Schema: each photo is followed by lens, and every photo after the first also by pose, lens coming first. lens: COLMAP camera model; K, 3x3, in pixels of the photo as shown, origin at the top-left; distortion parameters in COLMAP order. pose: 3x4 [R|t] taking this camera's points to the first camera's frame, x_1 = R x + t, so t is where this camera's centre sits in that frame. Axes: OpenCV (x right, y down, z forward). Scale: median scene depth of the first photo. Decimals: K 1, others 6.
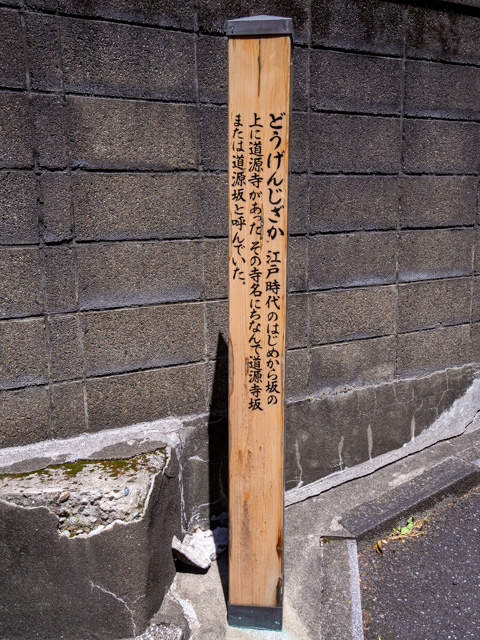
lens RADIAL K [[592.0, 0, 240.0], [0, 592.0, 320.0], [0, 0, 1]] dist [0.016305, 0.006863]
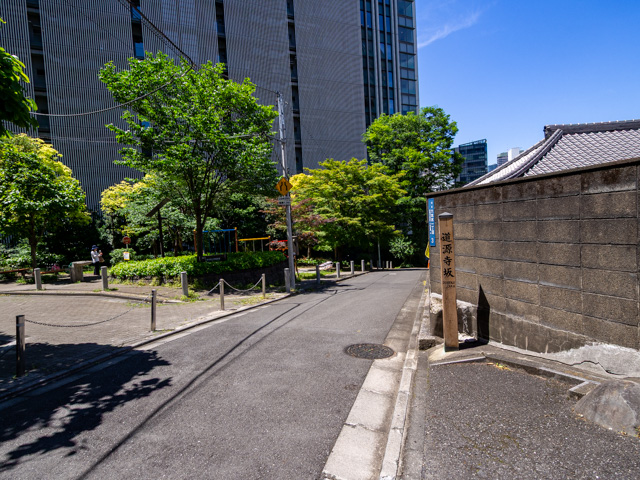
lens RADIAL K [[339.0, 0, 315.5], [0, 339.0, 241.4], [0, 0, 1]] dist [0.004451, -0.013417]
pose [[-0.186234, 0.074550, -0.979673, 2.104438], [-0.117723, 0.988240, 0.097581, -0.311119], [0.975427, 0.133503, -0.175268, 0.358900]]
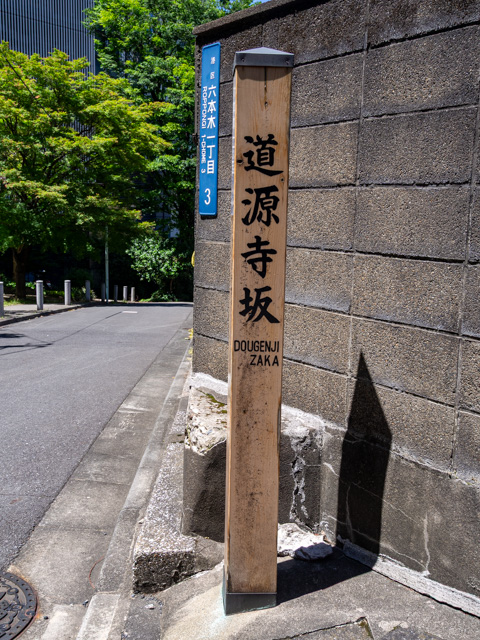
lens RADIAL K [[648.9, 0, 240.0], [0, 648.9, 320.0], [0, 0, 1]] dist [0.017399, 0.012463]
pose [[0.176028, 0.179227, -0.967932, 0.933425], [-0.208827, 0.967704, 0.141207, -0.135075], [0.961980, 0.177274, 0.207770, 0.577973]]
